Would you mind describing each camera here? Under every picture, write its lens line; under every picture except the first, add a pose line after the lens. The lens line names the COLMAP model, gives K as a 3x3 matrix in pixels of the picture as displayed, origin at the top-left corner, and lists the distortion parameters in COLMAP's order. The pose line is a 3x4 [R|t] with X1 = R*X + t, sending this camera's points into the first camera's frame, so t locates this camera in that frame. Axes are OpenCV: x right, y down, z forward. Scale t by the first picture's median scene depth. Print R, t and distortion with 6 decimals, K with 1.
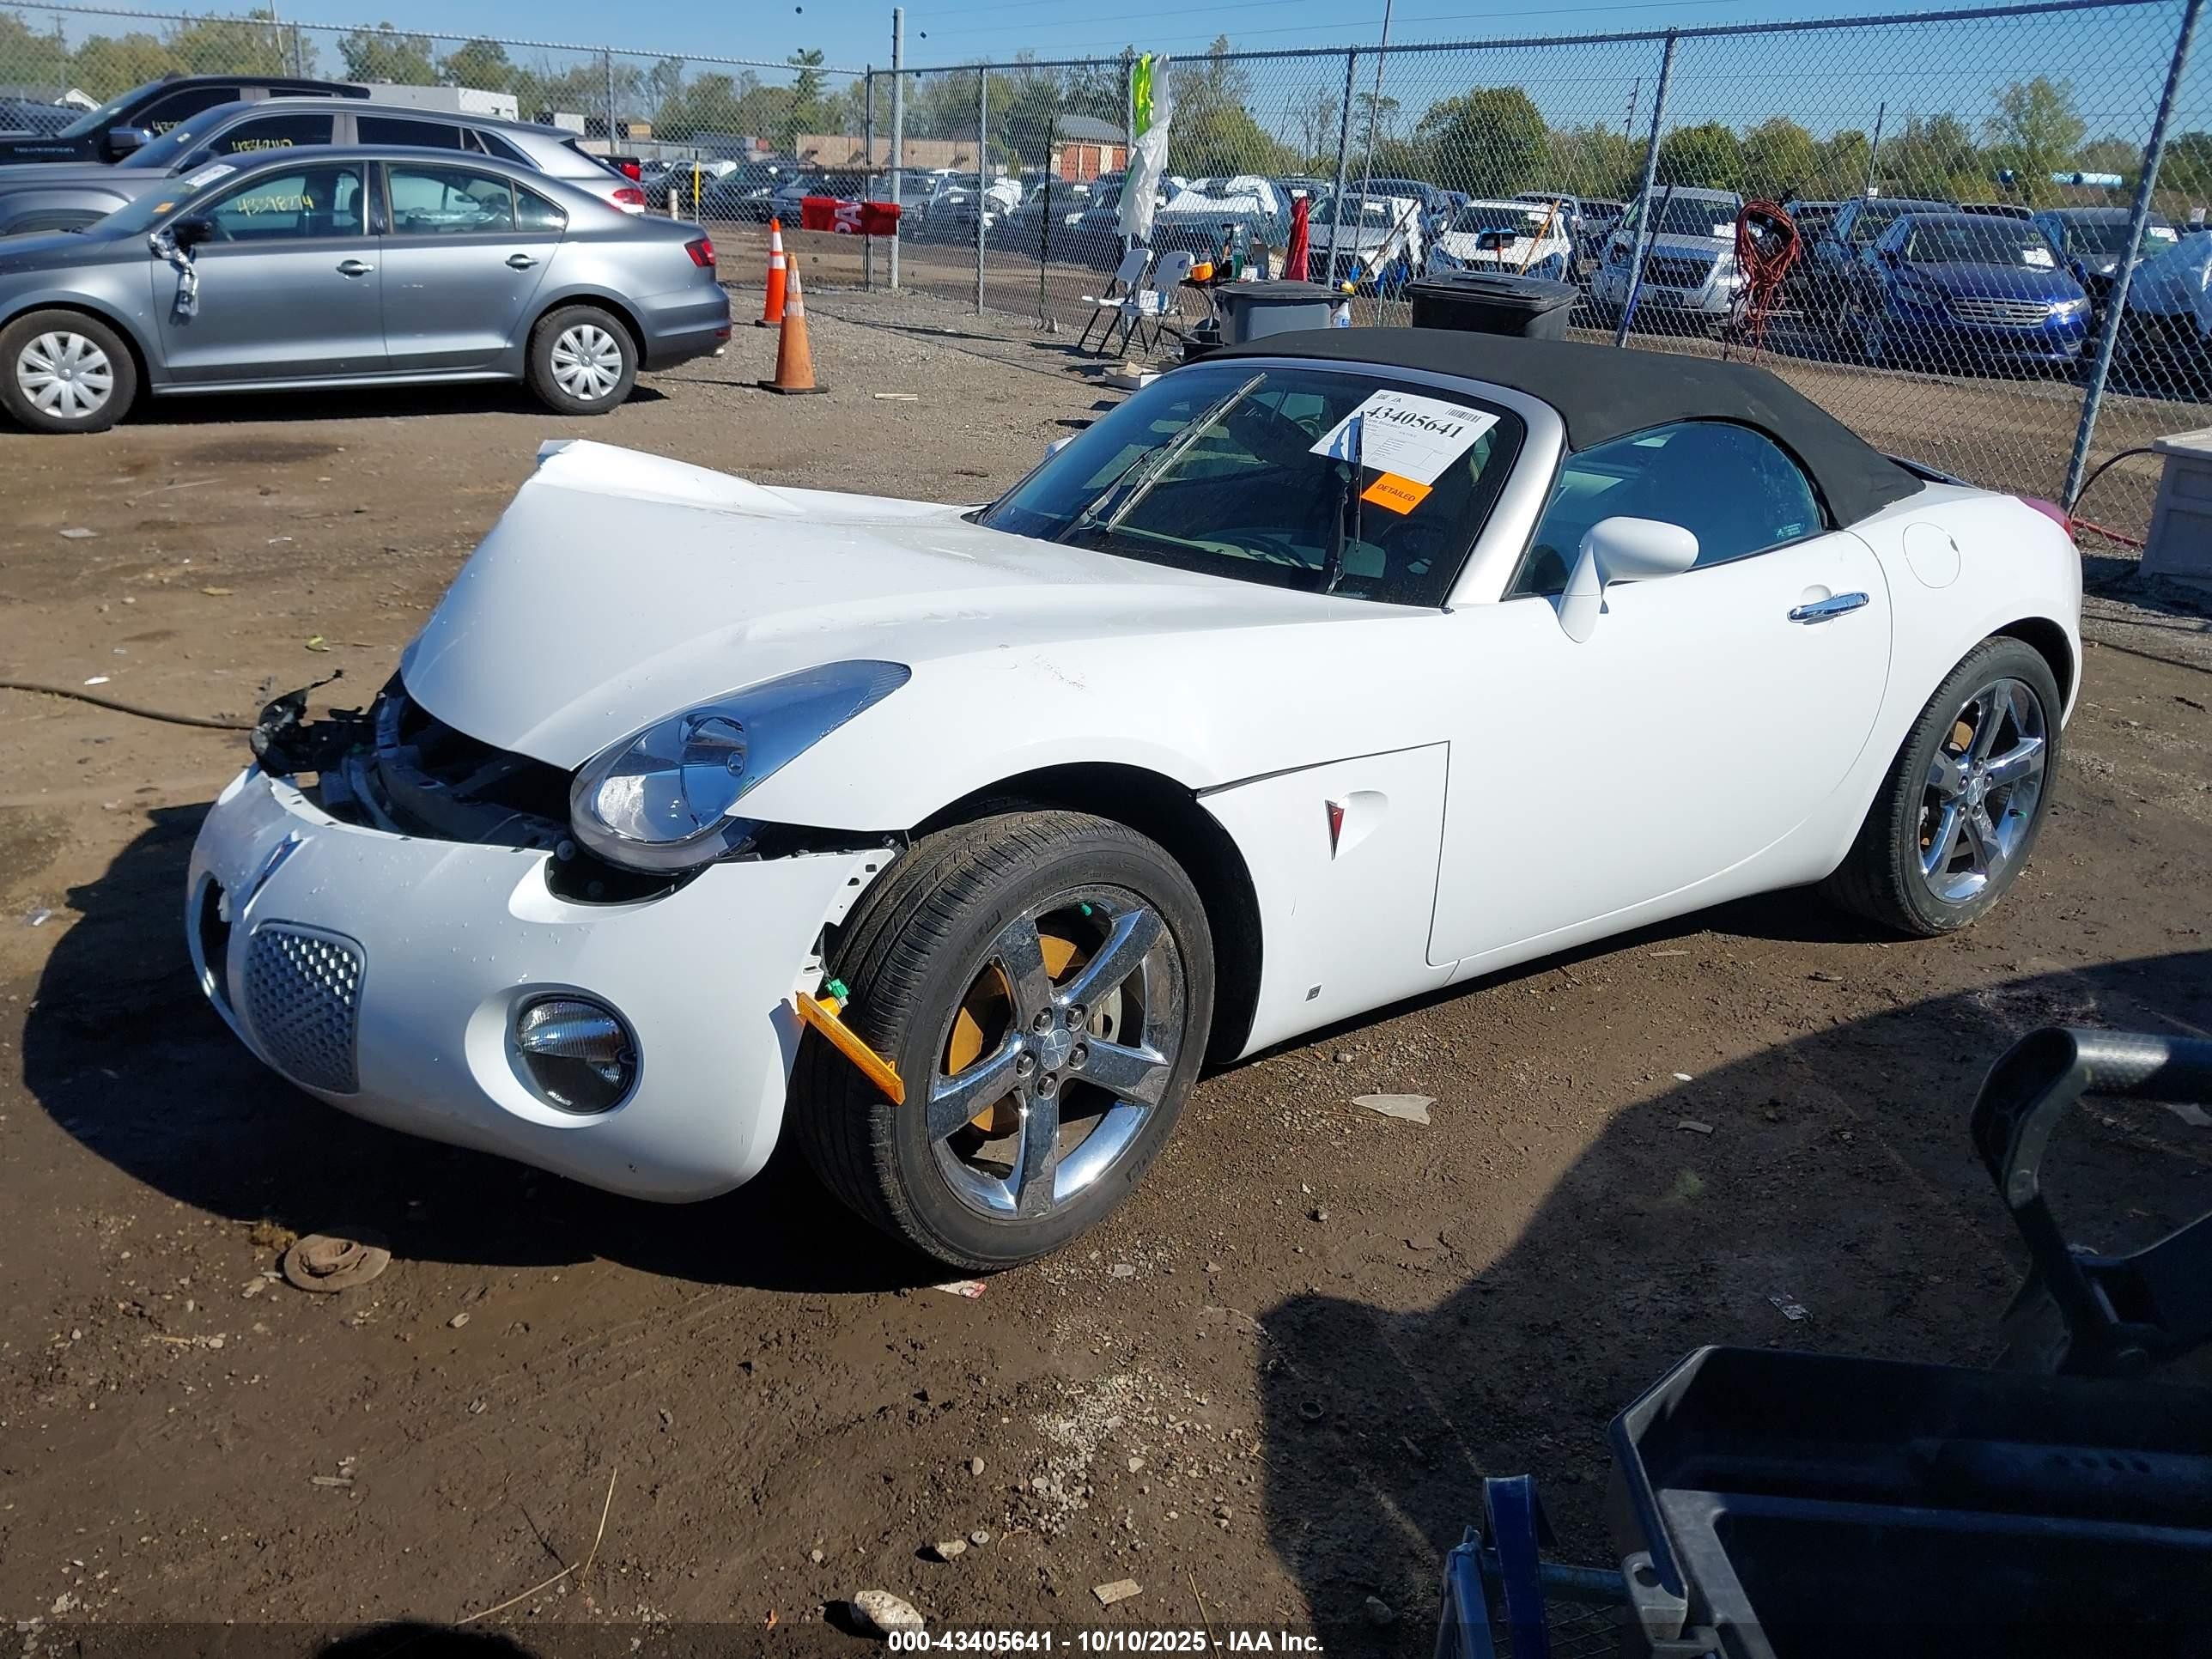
lens RADIAL K [[1746.7, 0, 1099.5], [0, 1746.7, 785.7], [0, 0, 1]] dist [0.002412, -0.006742]
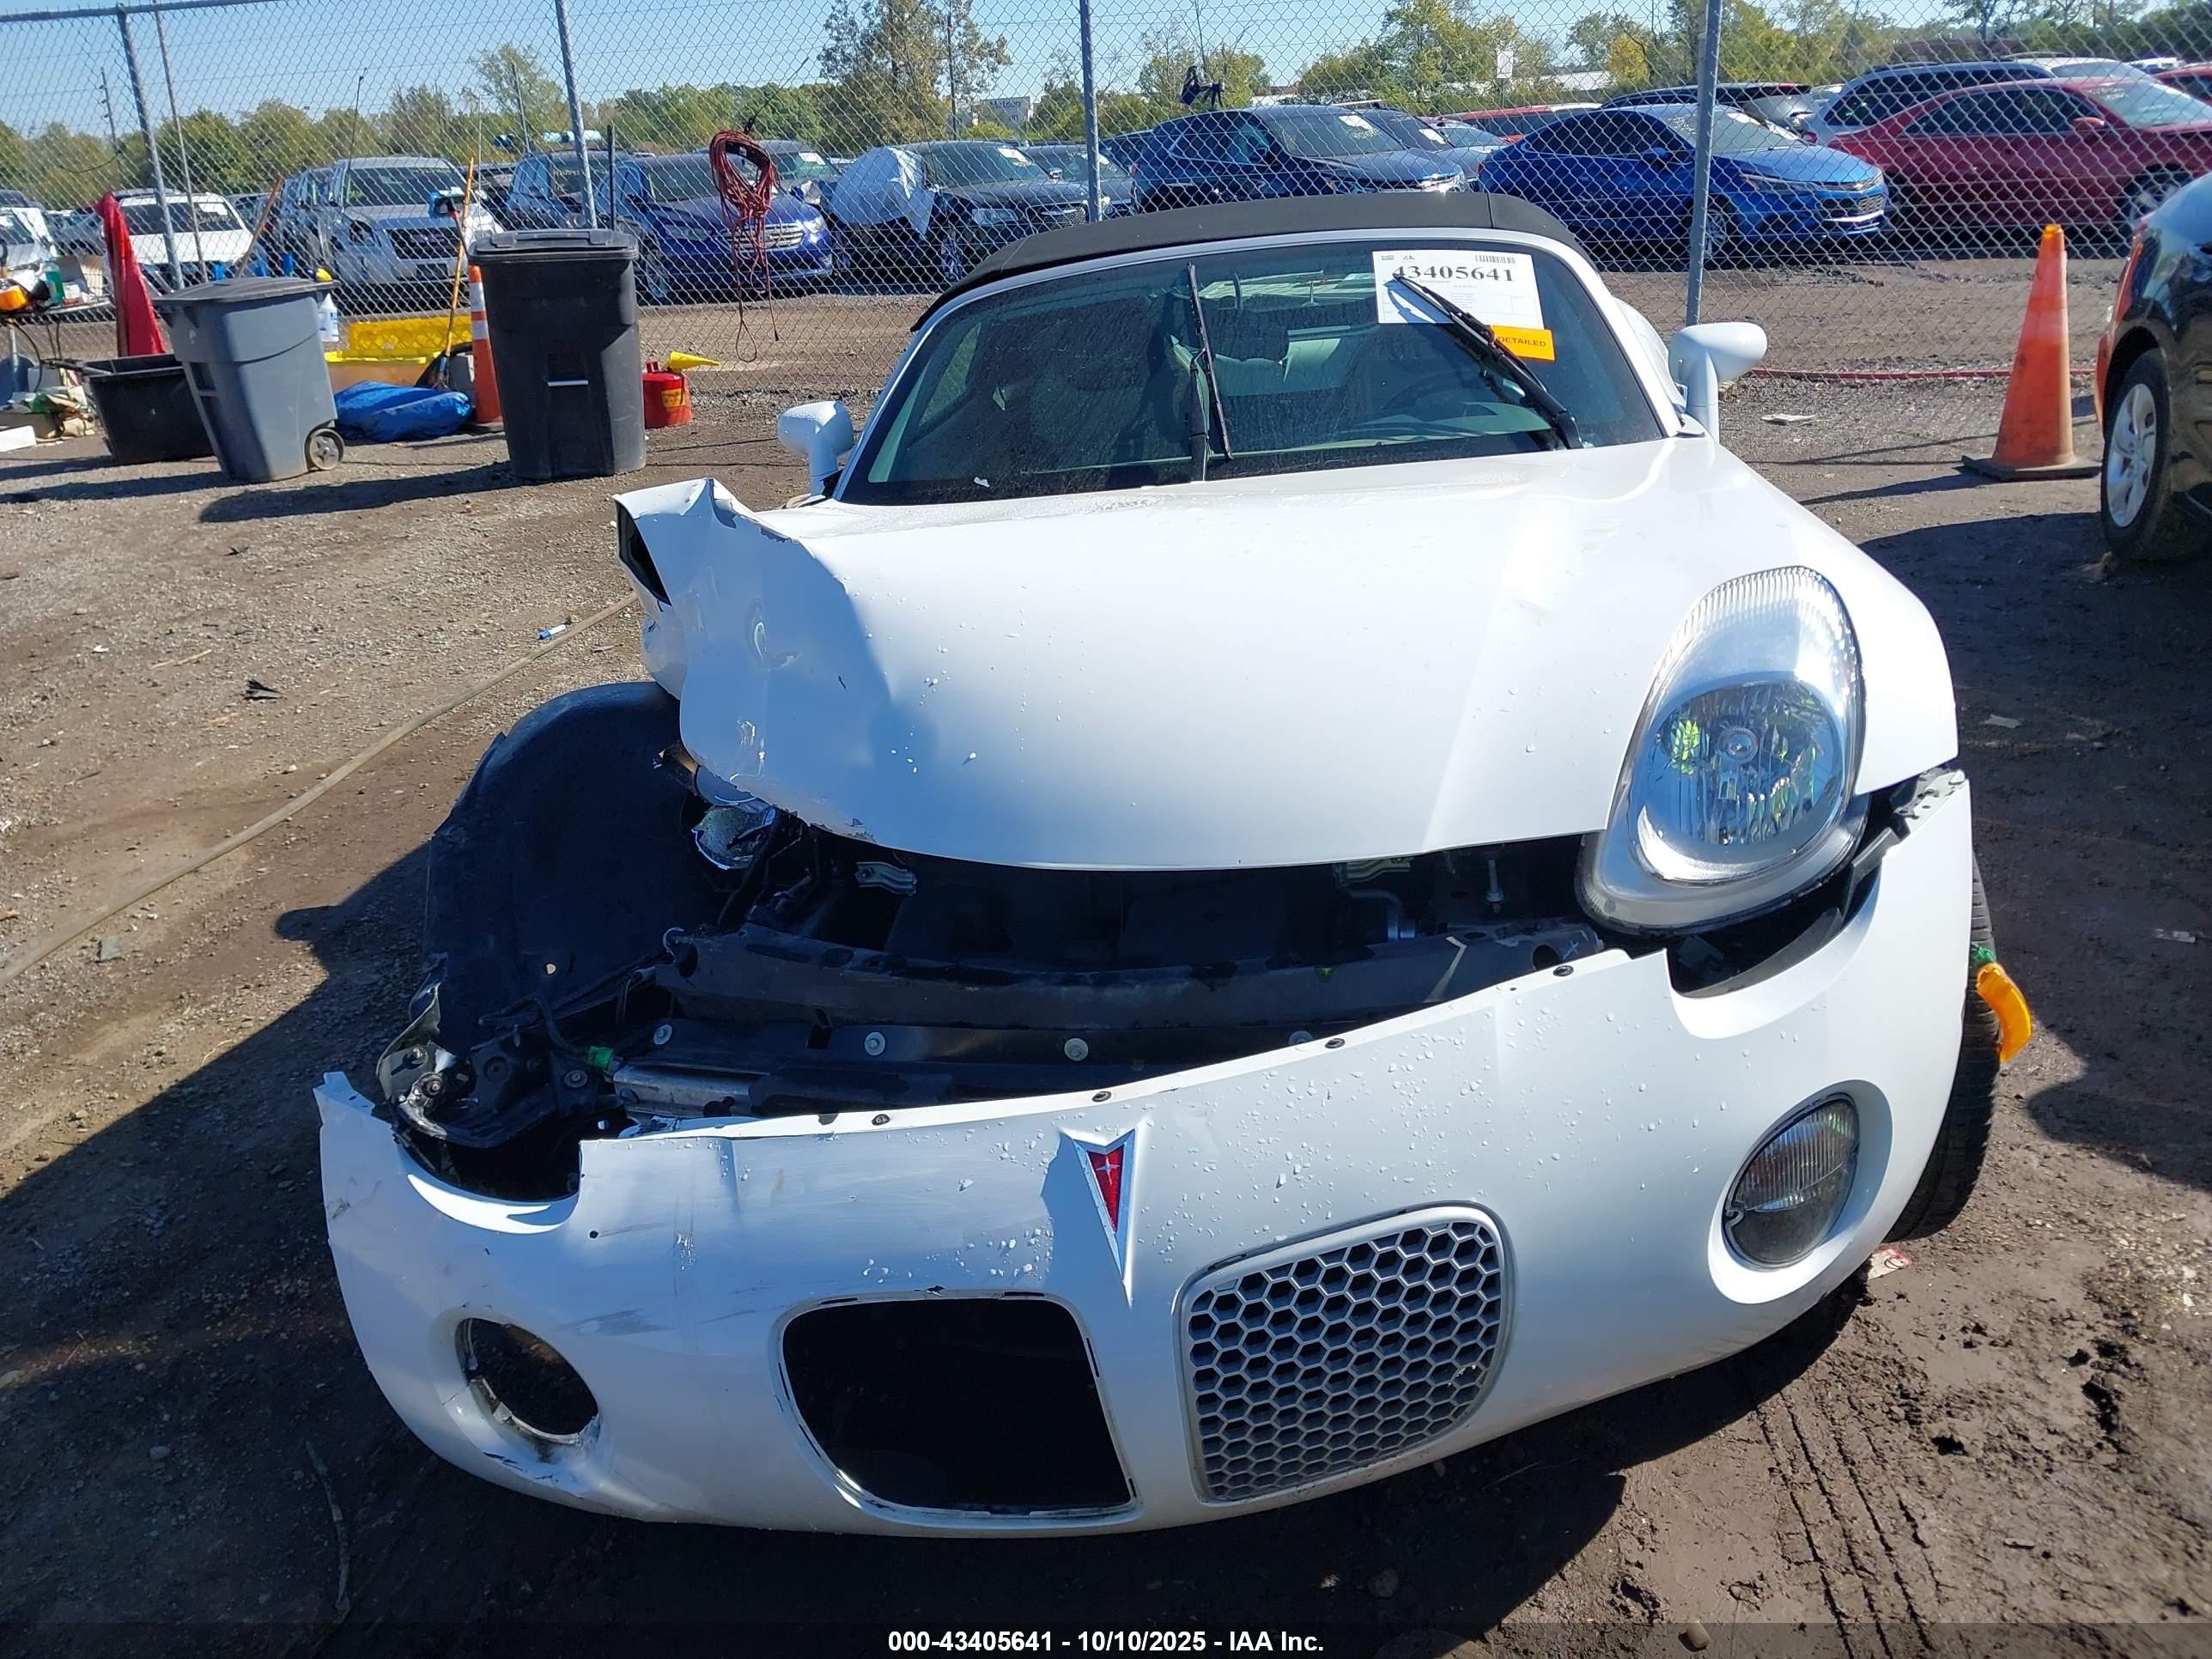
lens RADIAL K [[1738.3, 0, 1104.2], [0, 1738.3, 779.2], [0, 0, 1]] dist [0.054929, -0.079243]
pose [[0.711146, -0.319329, 0.626339, -0.231676], [0.315180, 0.941160, 0.121980, -0.046368], [-0.628437, 0.110663, 0.769949, 0.155501]]
